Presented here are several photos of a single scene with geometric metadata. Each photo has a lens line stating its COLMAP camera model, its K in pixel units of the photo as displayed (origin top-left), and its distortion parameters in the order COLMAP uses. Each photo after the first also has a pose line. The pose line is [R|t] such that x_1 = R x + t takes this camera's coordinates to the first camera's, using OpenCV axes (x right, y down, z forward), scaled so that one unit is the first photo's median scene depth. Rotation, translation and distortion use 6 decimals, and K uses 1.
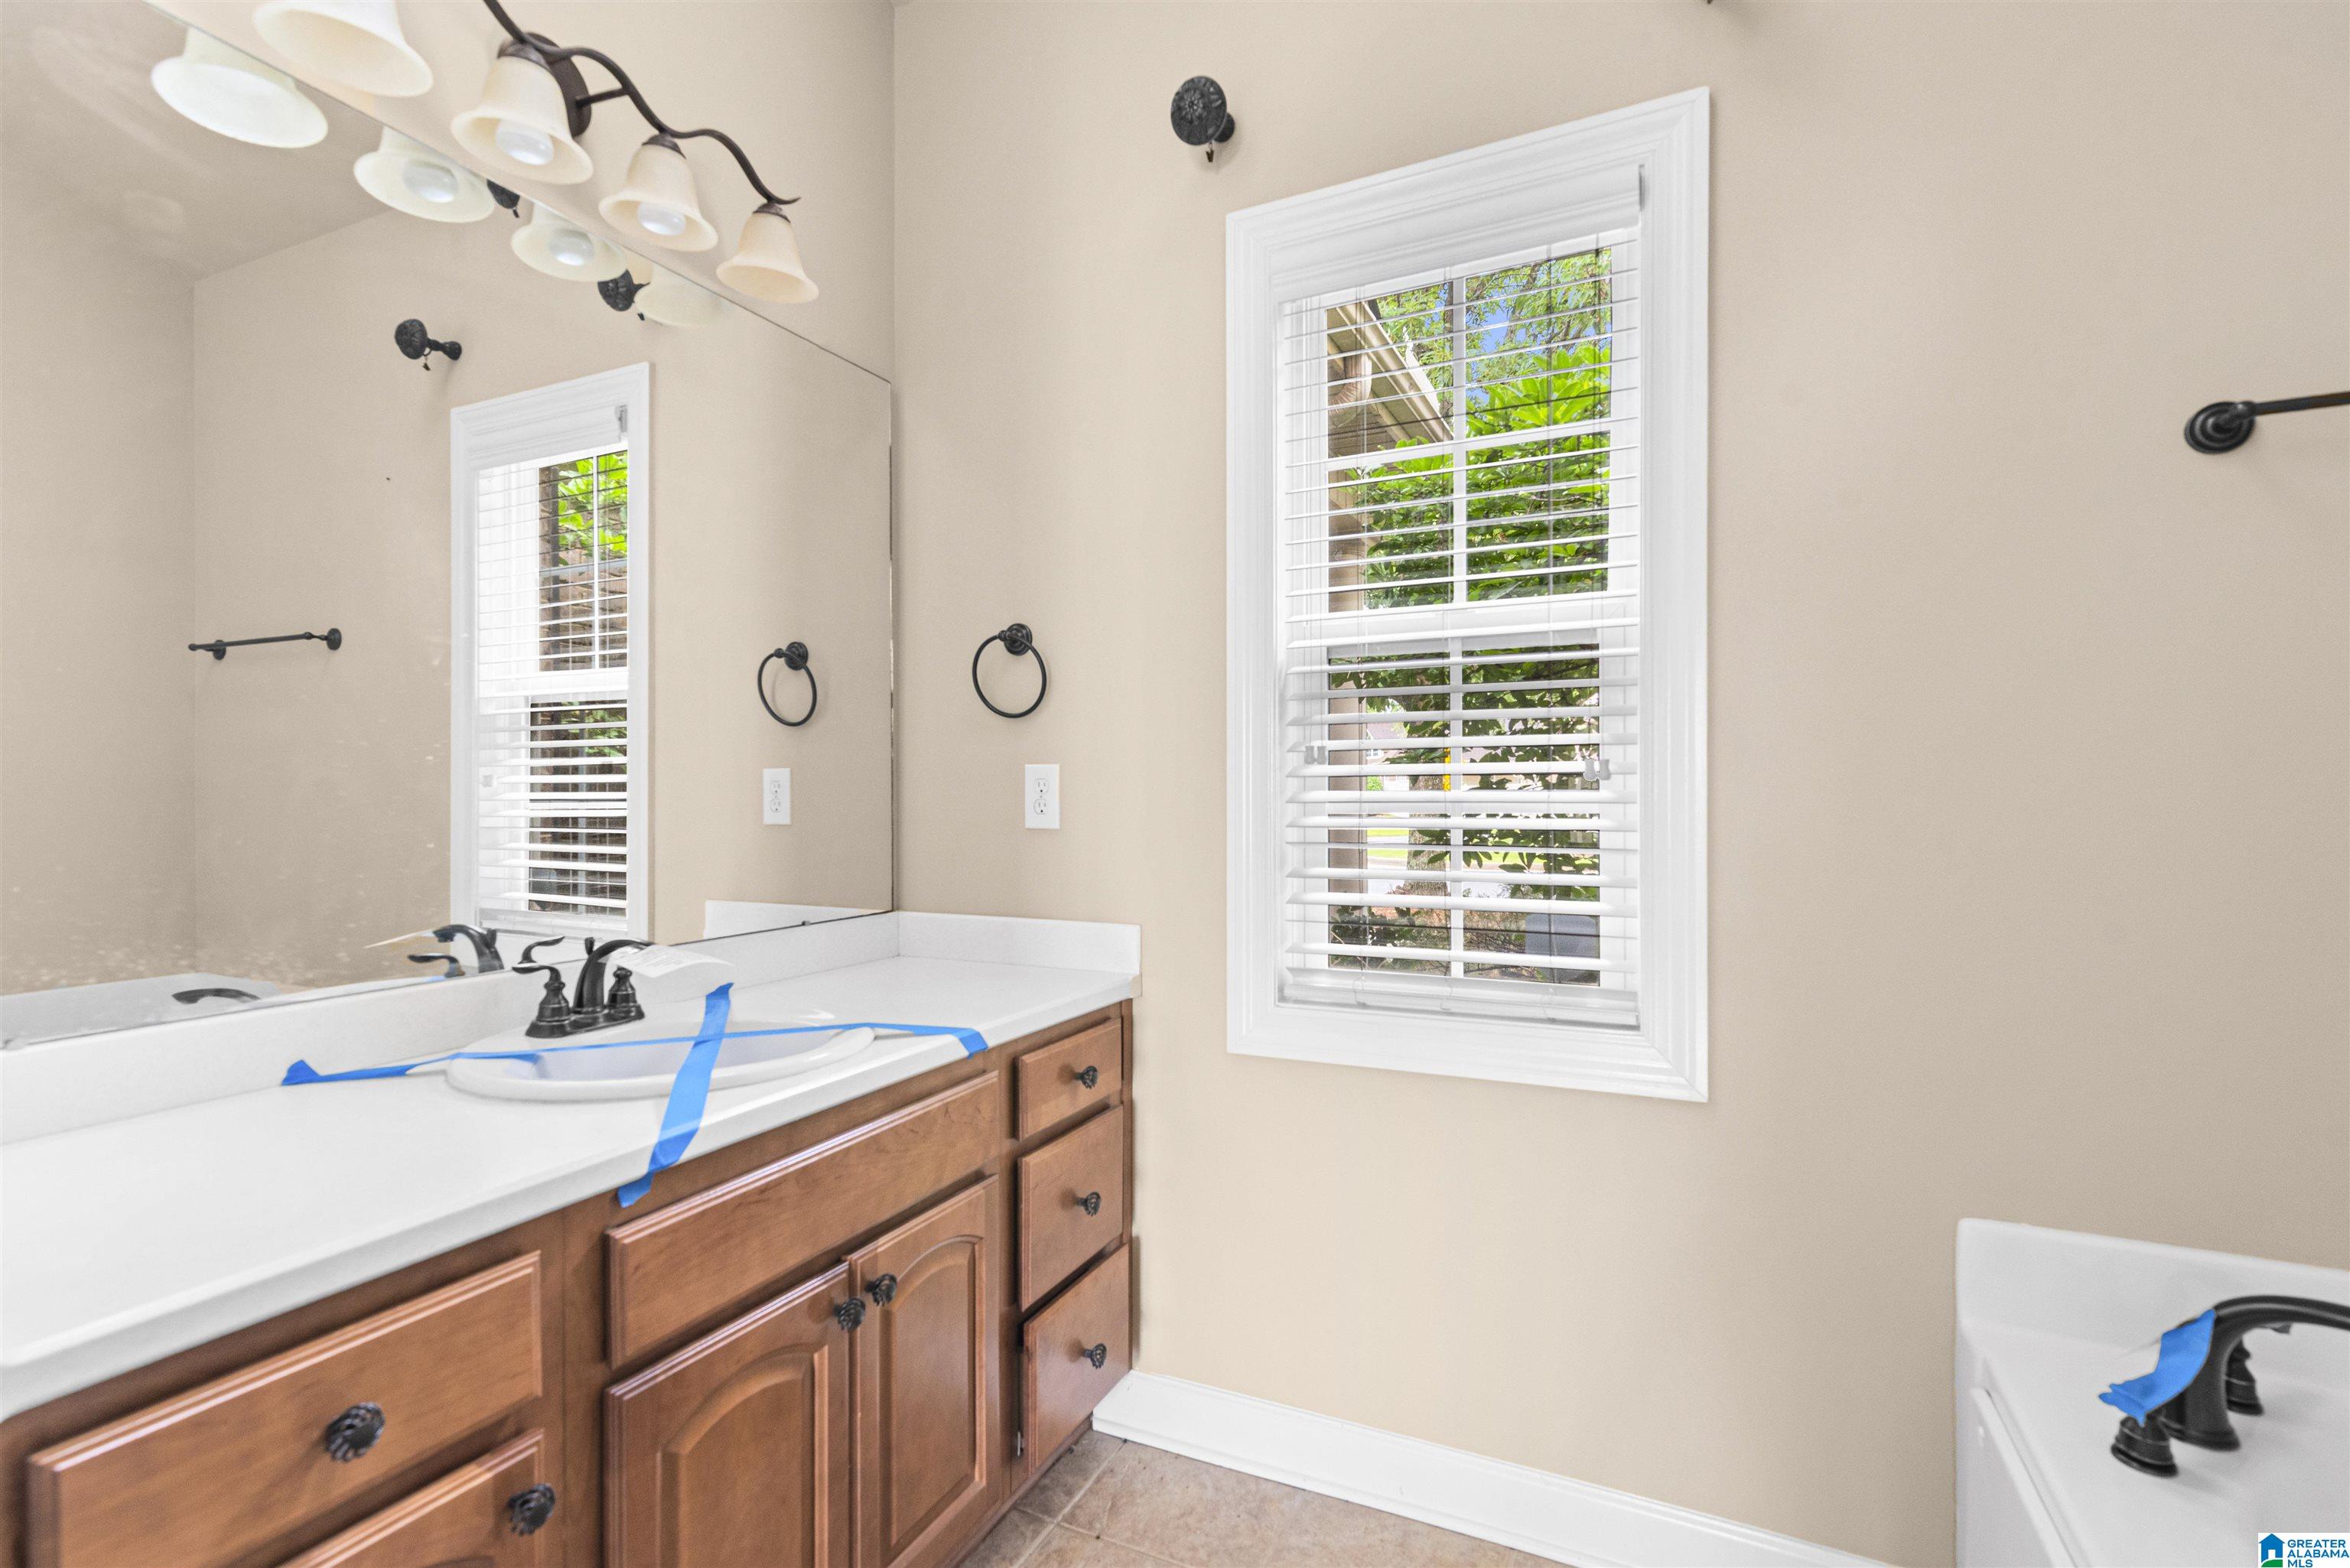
lens RADIAL K [[1074.5, 0, 1181.9], [0, 1074.5, 795.5], [0, 0, 1]] dist [0.003347, 0.000657]
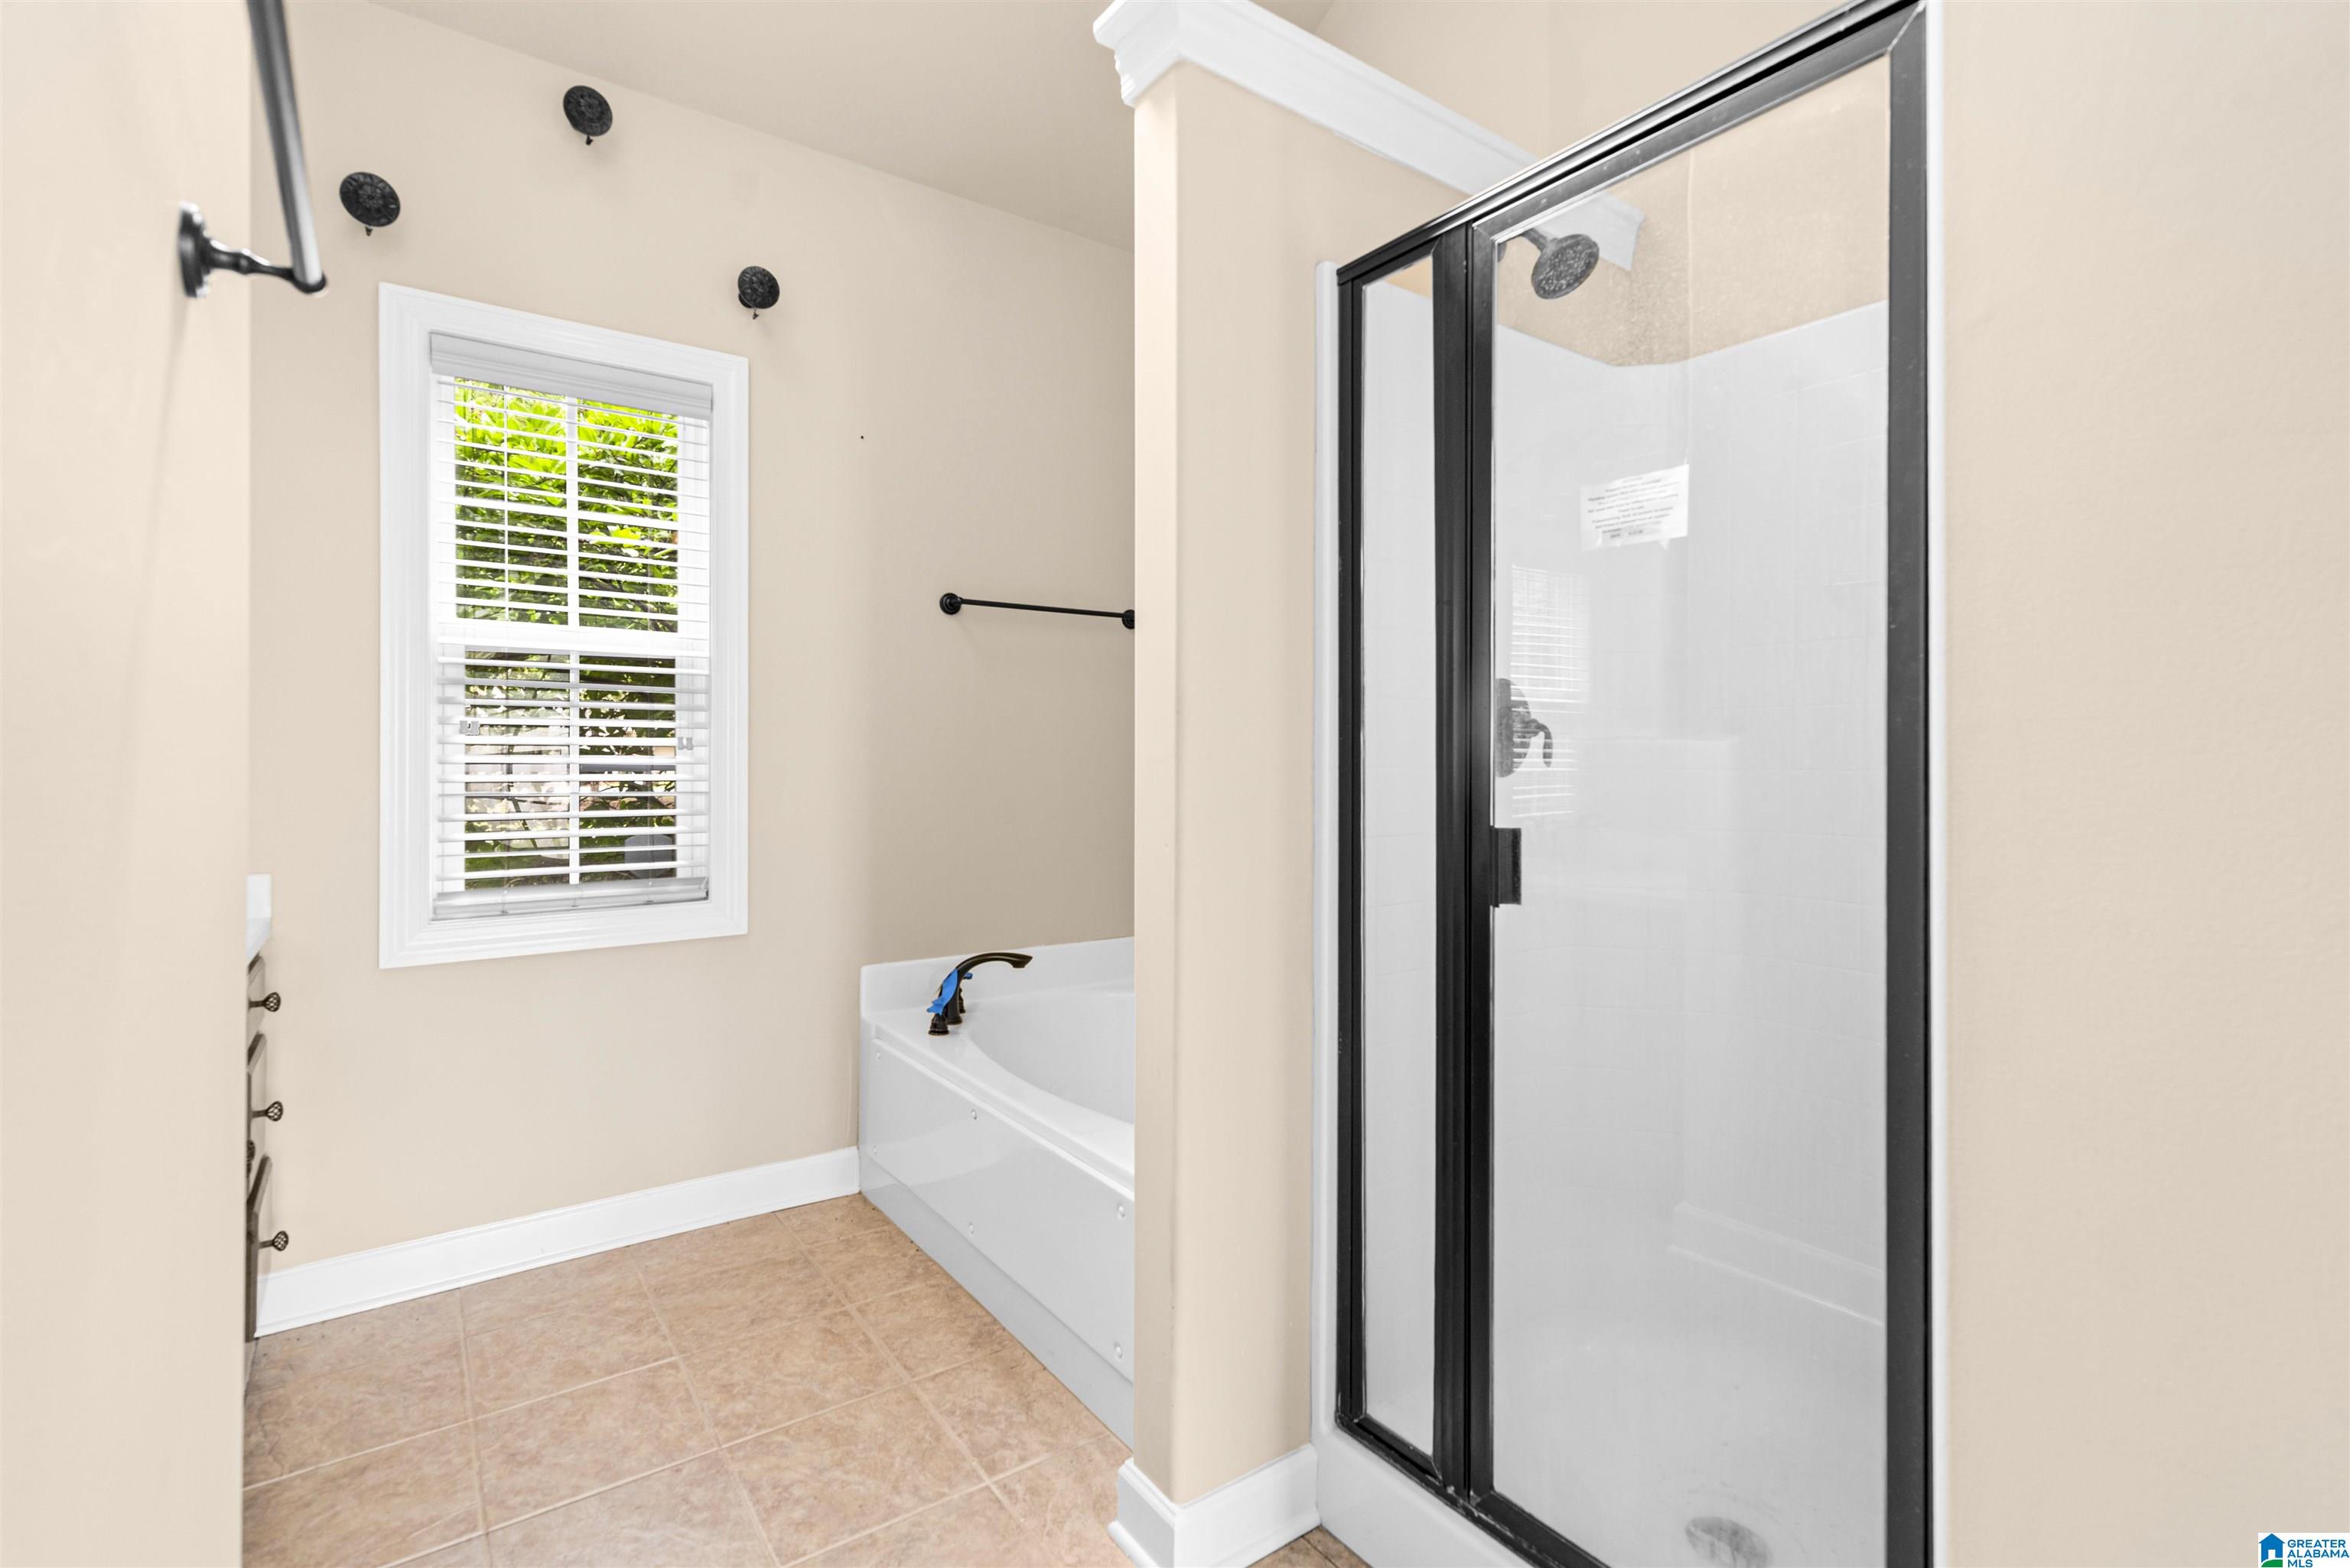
lens RADIAL K [[1074.5, 0, 1174.8], [0, 1074.5, 771.6], [0, 0, 1]] dist [0.003347, 0.000657]
pose [[0.477961, -0.004276, 0.878370, -0.667351], [-0.003100, 0.999974, 0.006555, 0.005117], [-0.878375, -0.005856, 0.477935, -0.423685]]
